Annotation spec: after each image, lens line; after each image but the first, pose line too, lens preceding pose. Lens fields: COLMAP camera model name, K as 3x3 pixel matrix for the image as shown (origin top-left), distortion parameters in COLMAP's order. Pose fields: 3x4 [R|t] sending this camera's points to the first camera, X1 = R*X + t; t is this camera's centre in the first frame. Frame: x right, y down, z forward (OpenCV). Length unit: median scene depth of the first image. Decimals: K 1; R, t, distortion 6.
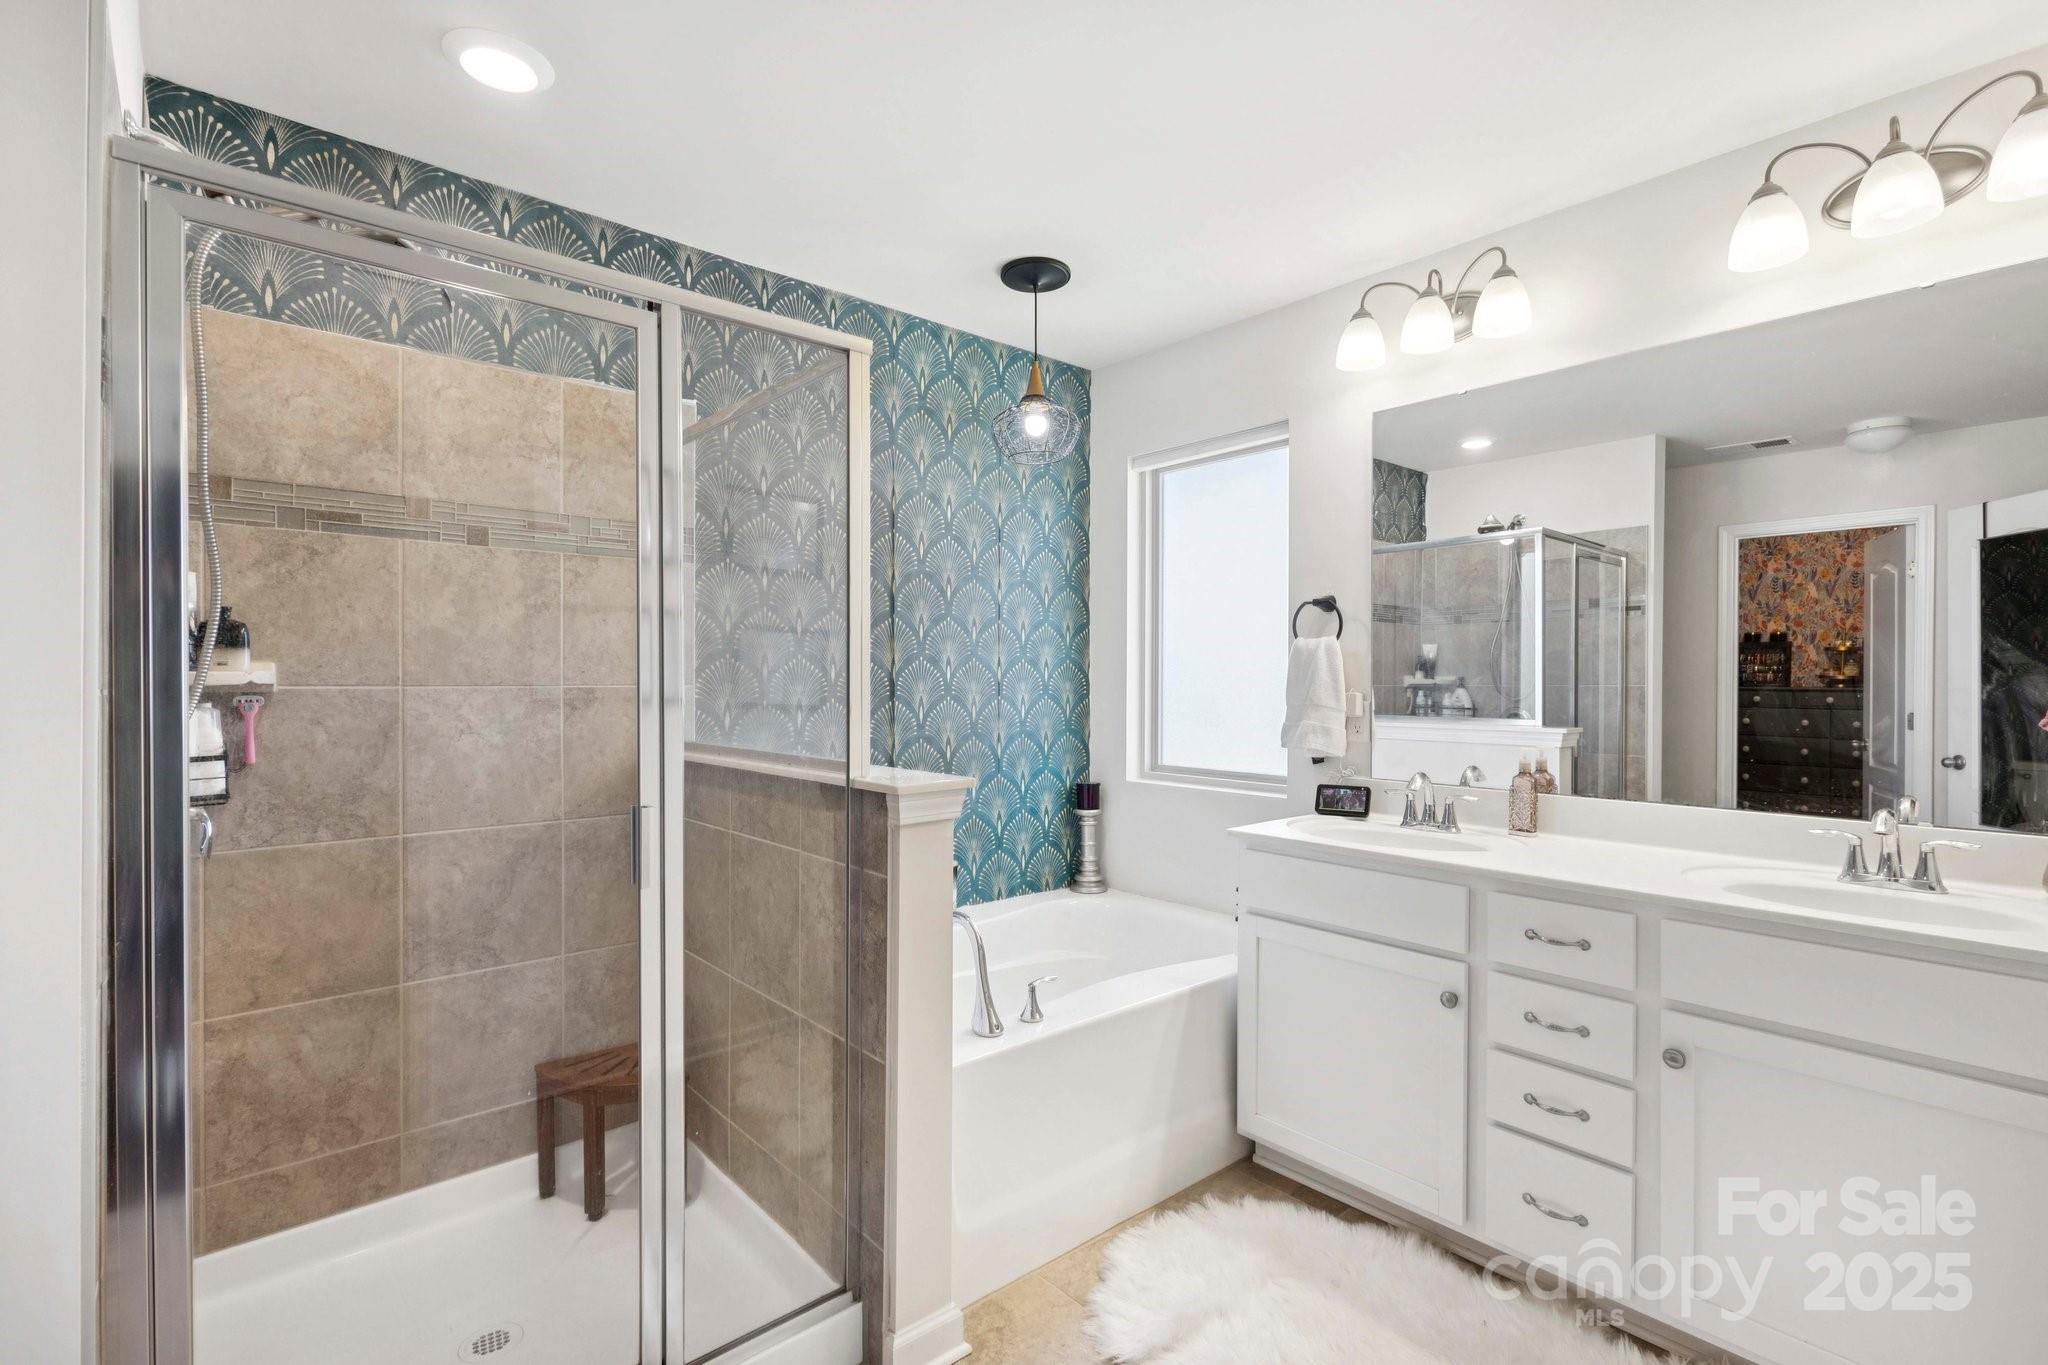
lens RADIAL K [[928.4, 0, 1024.0], [0, 928.4, 682.5], [0, 0, 1]] dist [0.006856, 0.000412]
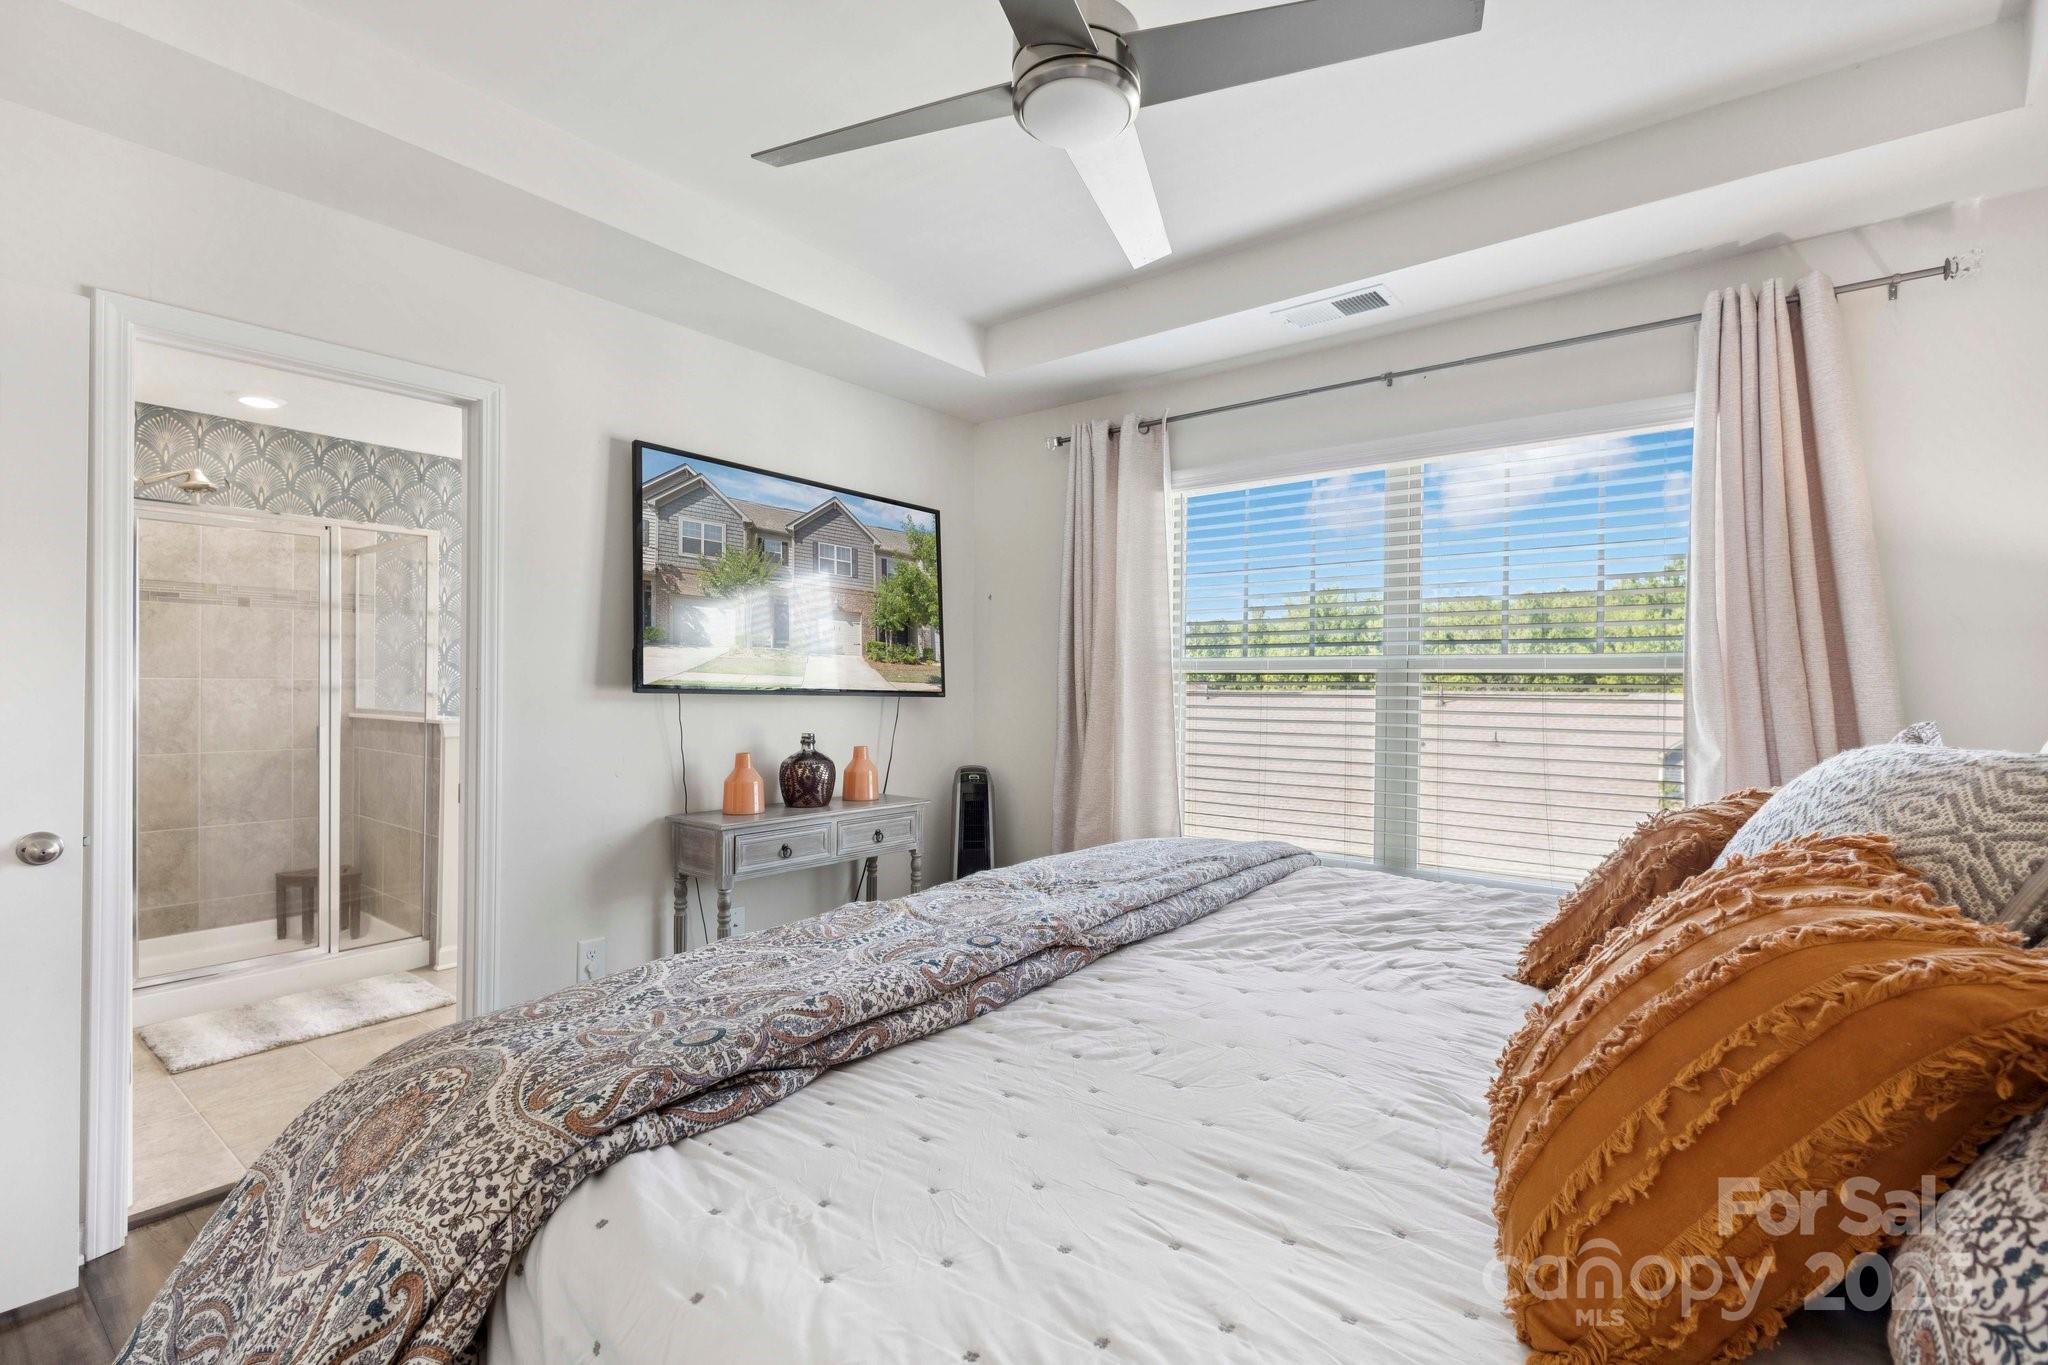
lens RADIAL K [[928.4, 0, 1024.0], [0, 928.4, 682.5], [0, 0, 1]] dist [0.006856, 0.000412]
pose [[0.982364, 0.008082, 0.186803, 0.674074], [-0.008093, 0.999967, -0.000704, 0.000308], [-0.186802, -0.000820, 0.982397, -1.261434]]
